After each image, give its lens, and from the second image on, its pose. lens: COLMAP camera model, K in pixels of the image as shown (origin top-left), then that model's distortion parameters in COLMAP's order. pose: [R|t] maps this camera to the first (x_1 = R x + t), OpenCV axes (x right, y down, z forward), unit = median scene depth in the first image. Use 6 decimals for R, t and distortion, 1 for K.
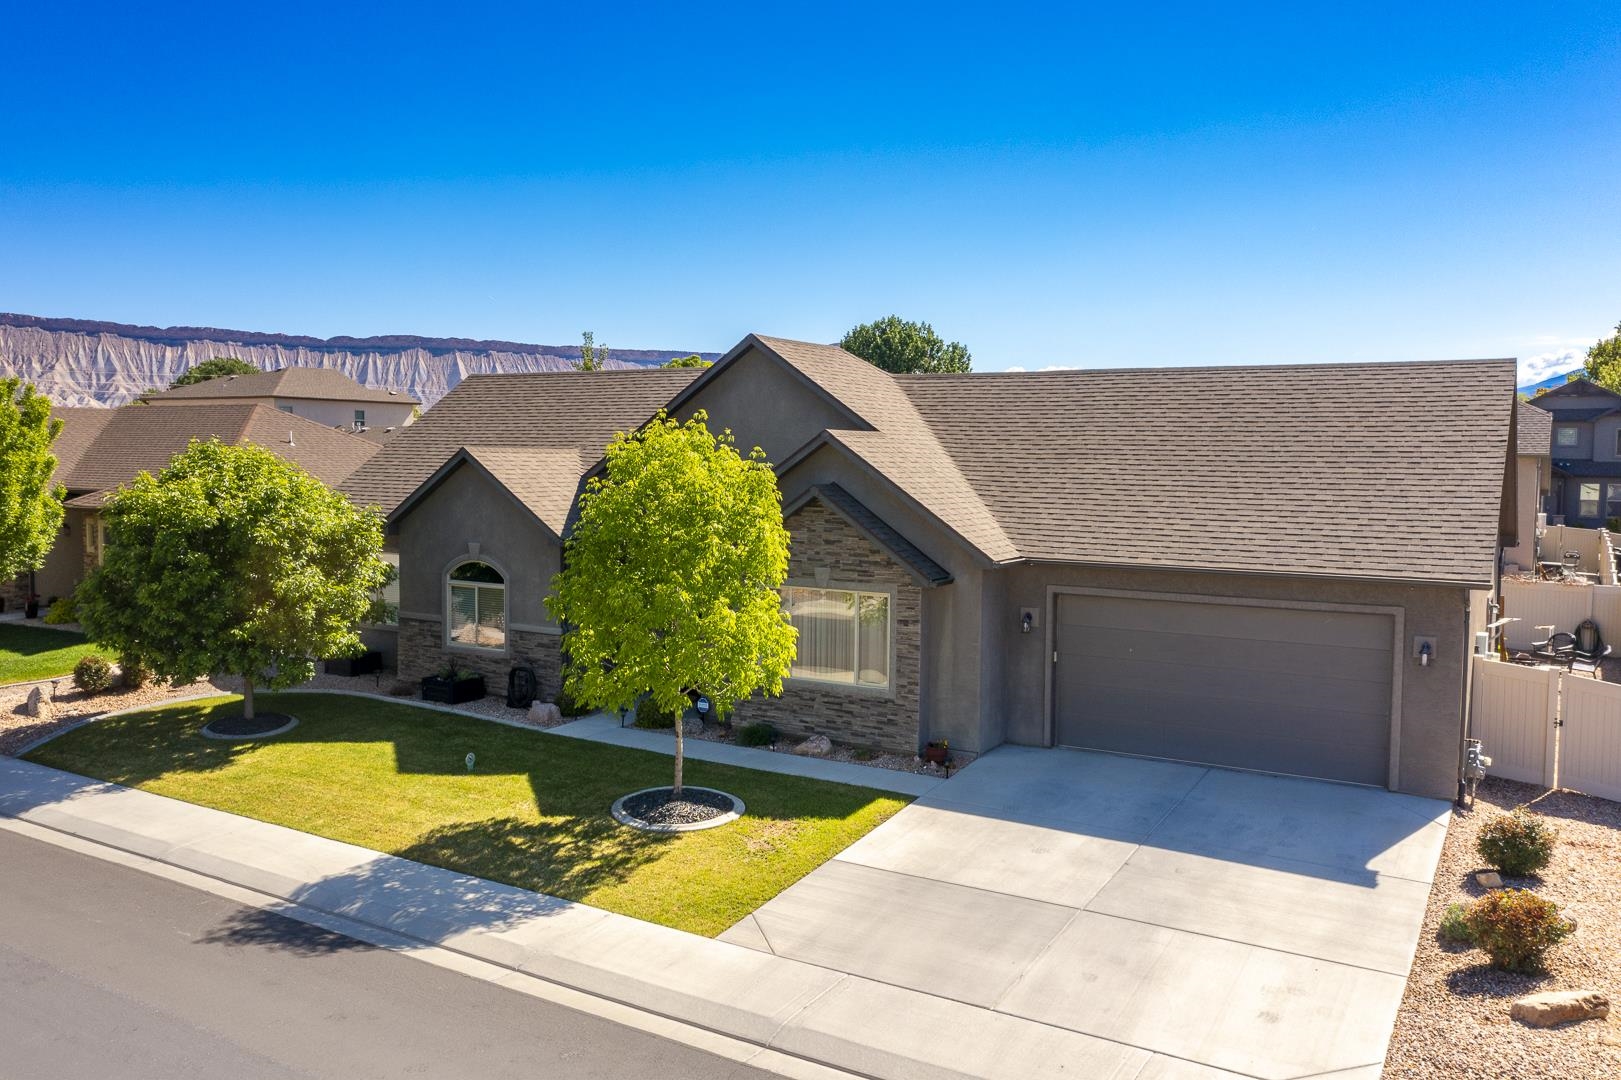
lens RADIAL K [[1284.3, 0, 810.5], [0, 1284.3, 540.0], [0, 0, 1]] dist [-0.010745, 0.002957]
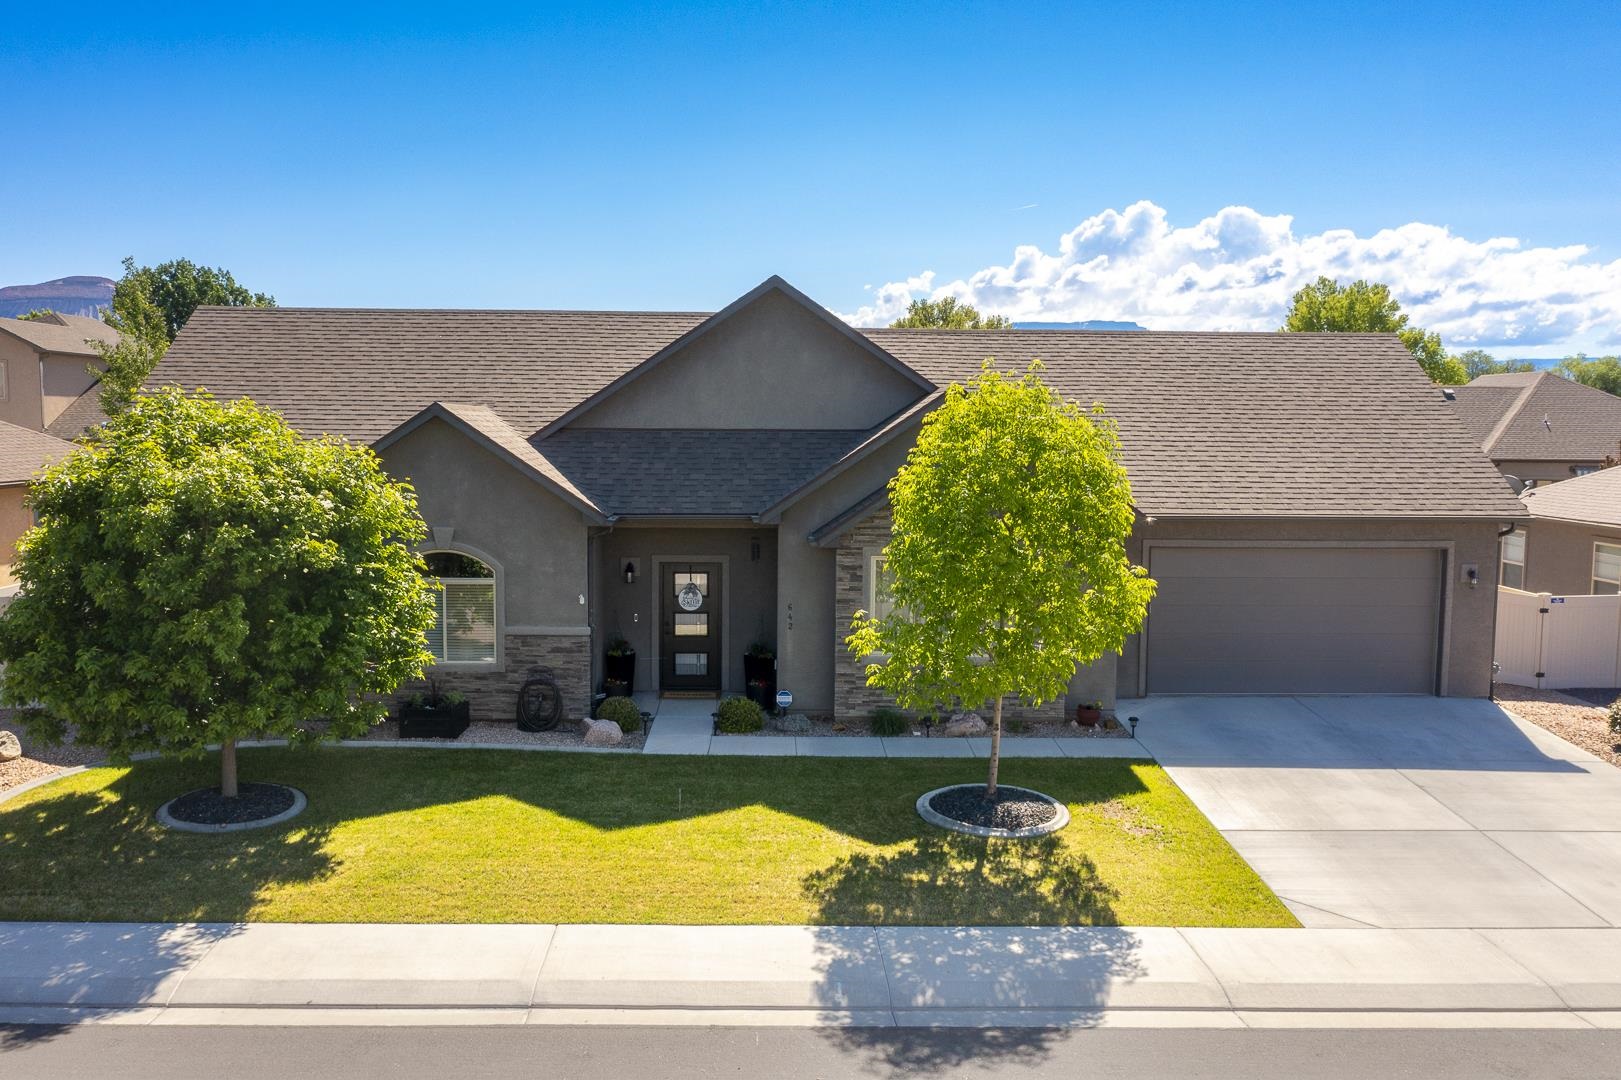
lens RADIAL K [[1284.3, 0, 810.5], [0, 1284.3, 540.0], [0, 0, 1]] dist [-0.010745, 0.002957]
pose [[0.840659, -0.051932, 0.539069, -0.680820], [0.036313, 0.998557, 0.039568, -0.017379], [-0.540346, -0.013688, 0.841332, 0.323182]]
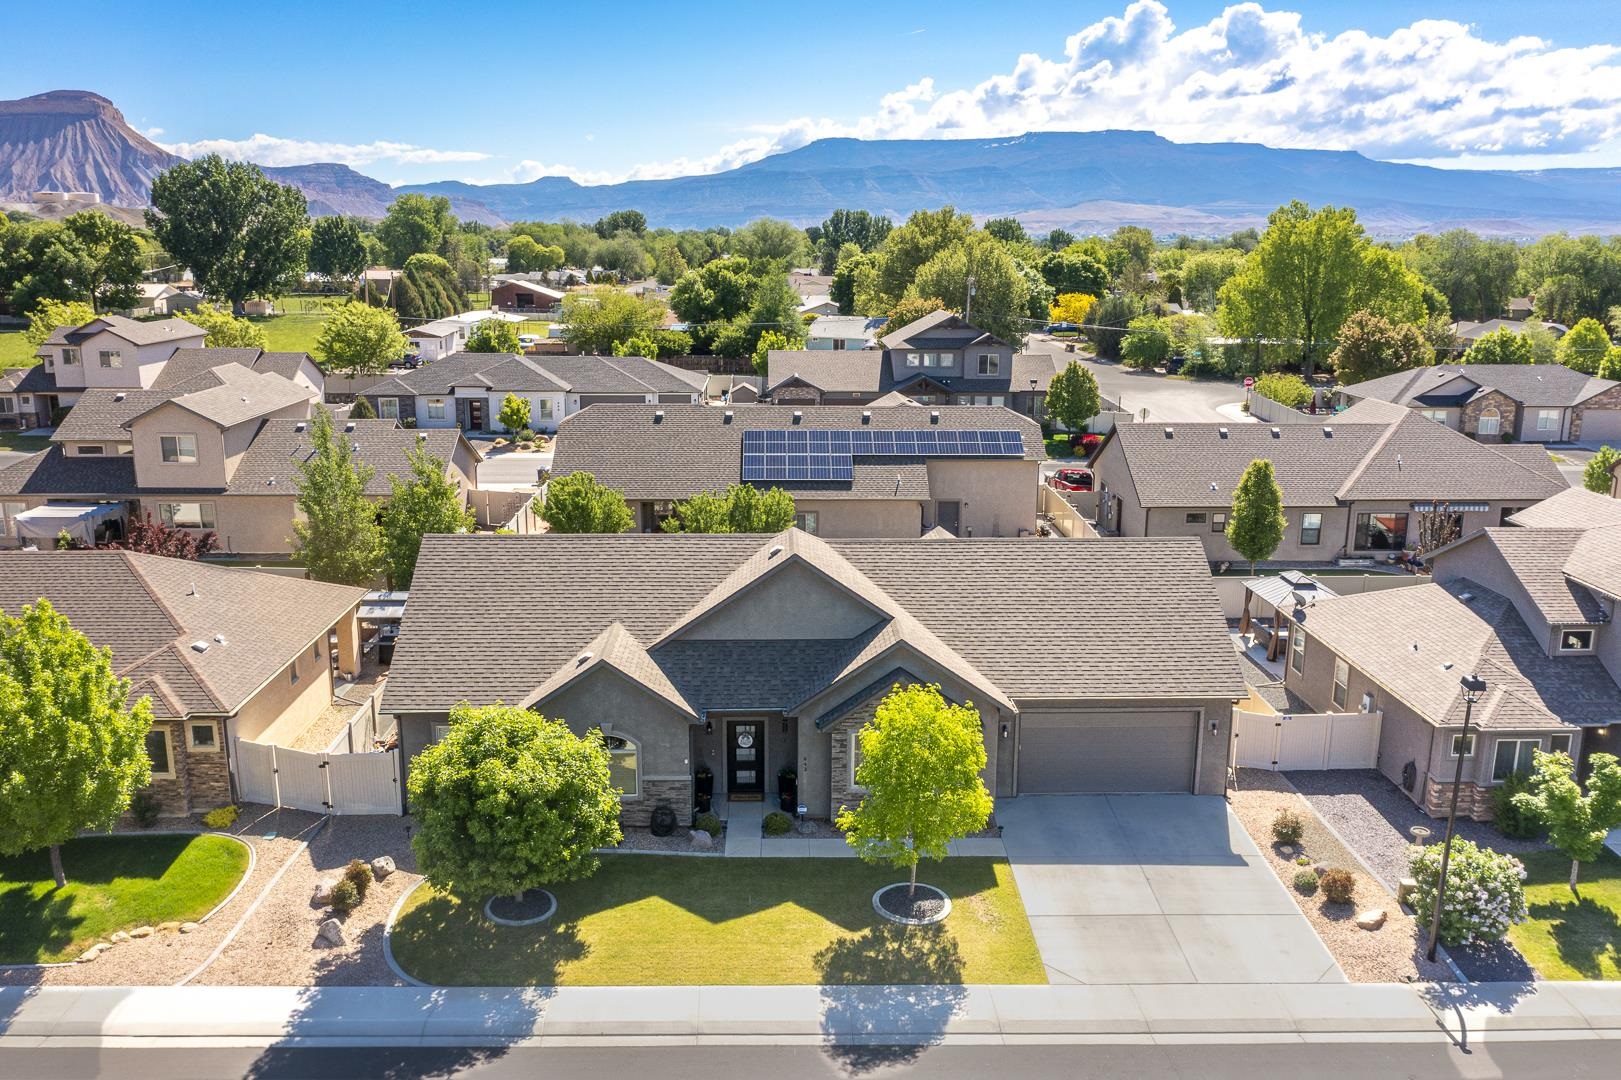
lens RADIAL K [[1284.3, 0, 810.5], [0, 1284.3, 540.0], [0, 0, 1]] dist [-0.010745, 0.002957]
pose [[0.843626, -0.128556, 0.521314, -1.048790], [0.040019, 0.983268, 0.177712, -0.576978], [-0.535437, -0.129060, 0.834656, -0.292287]]
